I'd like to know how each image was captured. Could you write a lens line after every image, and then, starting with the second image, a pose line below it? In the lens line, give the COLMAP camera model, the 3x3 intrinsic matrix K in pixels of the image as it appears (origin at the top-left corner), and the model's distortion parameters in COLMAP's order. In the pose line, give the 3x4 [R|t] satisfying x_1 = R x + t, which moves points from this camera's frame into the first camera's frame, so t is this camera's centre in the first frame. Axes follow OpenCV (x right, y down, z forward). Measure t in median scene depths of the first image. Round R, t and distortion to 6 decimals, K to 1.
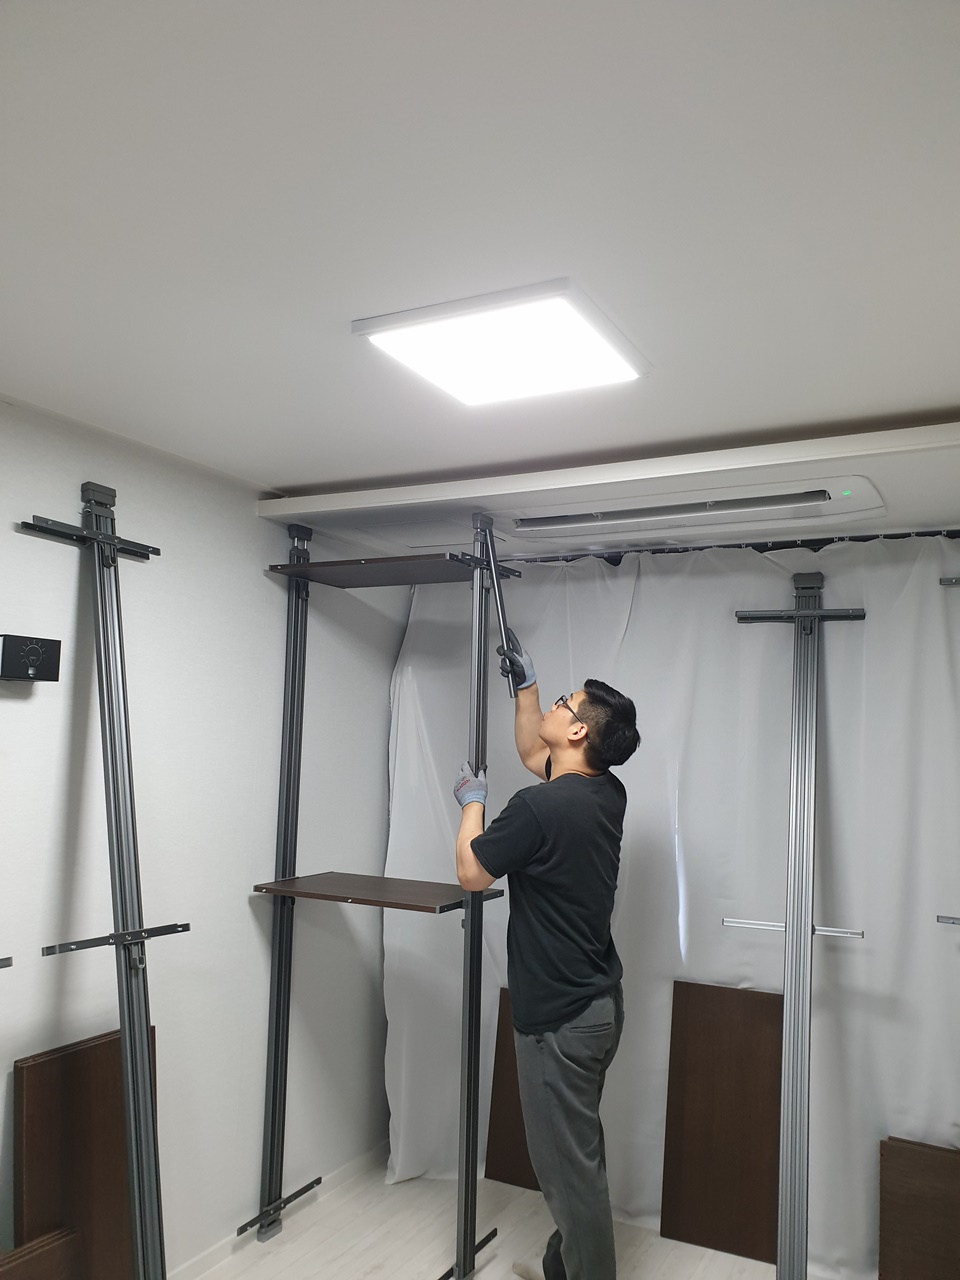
lens RADIAL K [[999.9, 0, 485.6], [0, 999.9, 639.0], [0, 0, 1]] dist [0.013107, 0.002644]
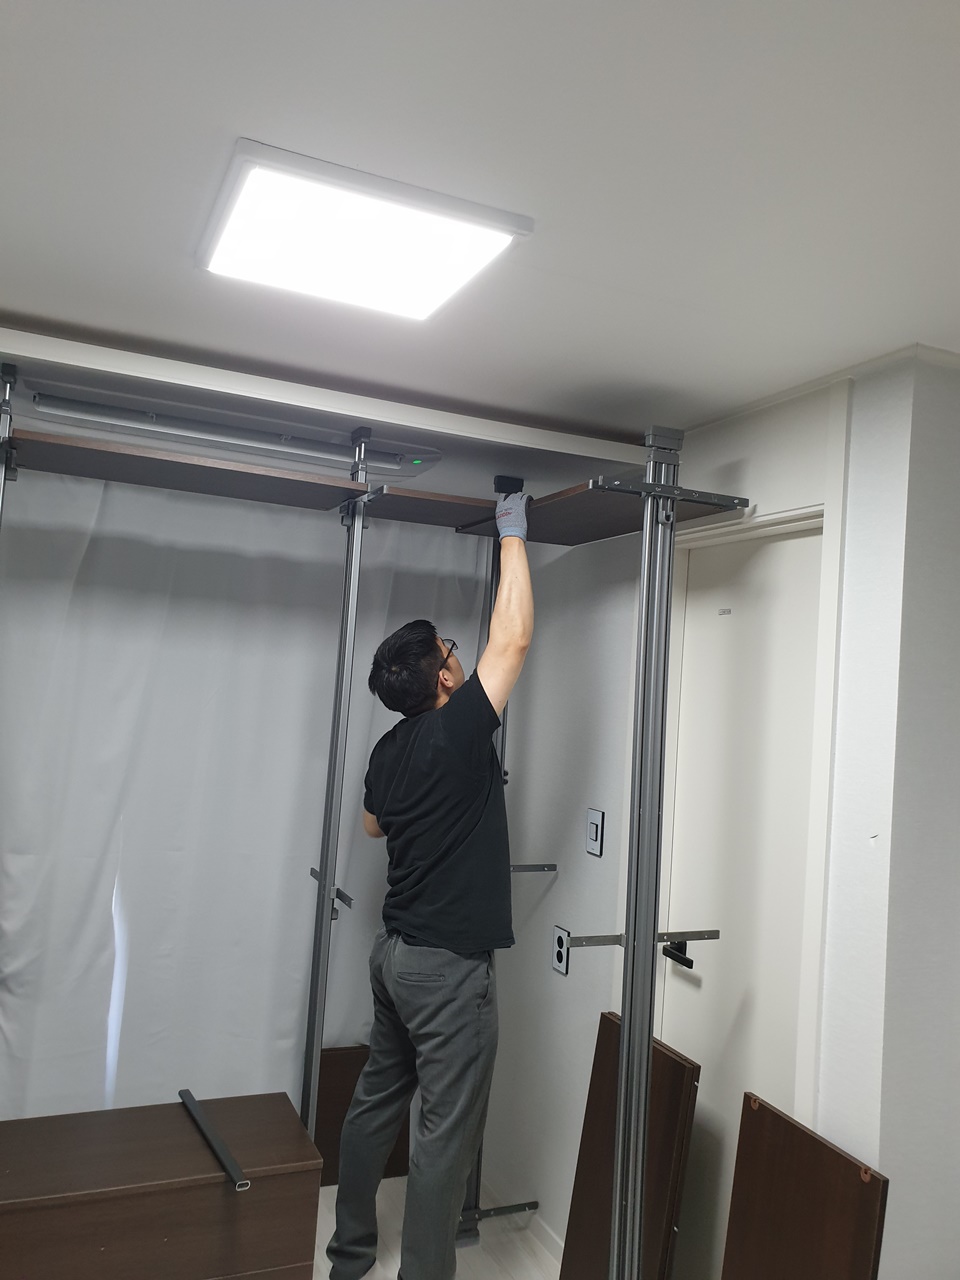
lens RADIAL K [[999.9, 0, 479.5], [0, 999.9, 631.7], [0, 0, 1]] dist [0.013107, 0.002644]
pose [[0.620445, 0.061092, 0.781867, -0.377848], [-0.134253, 0.990518, 0.029141, -0.007948], [-0.772674, -0.123049, 0.622764, 0.258930]]
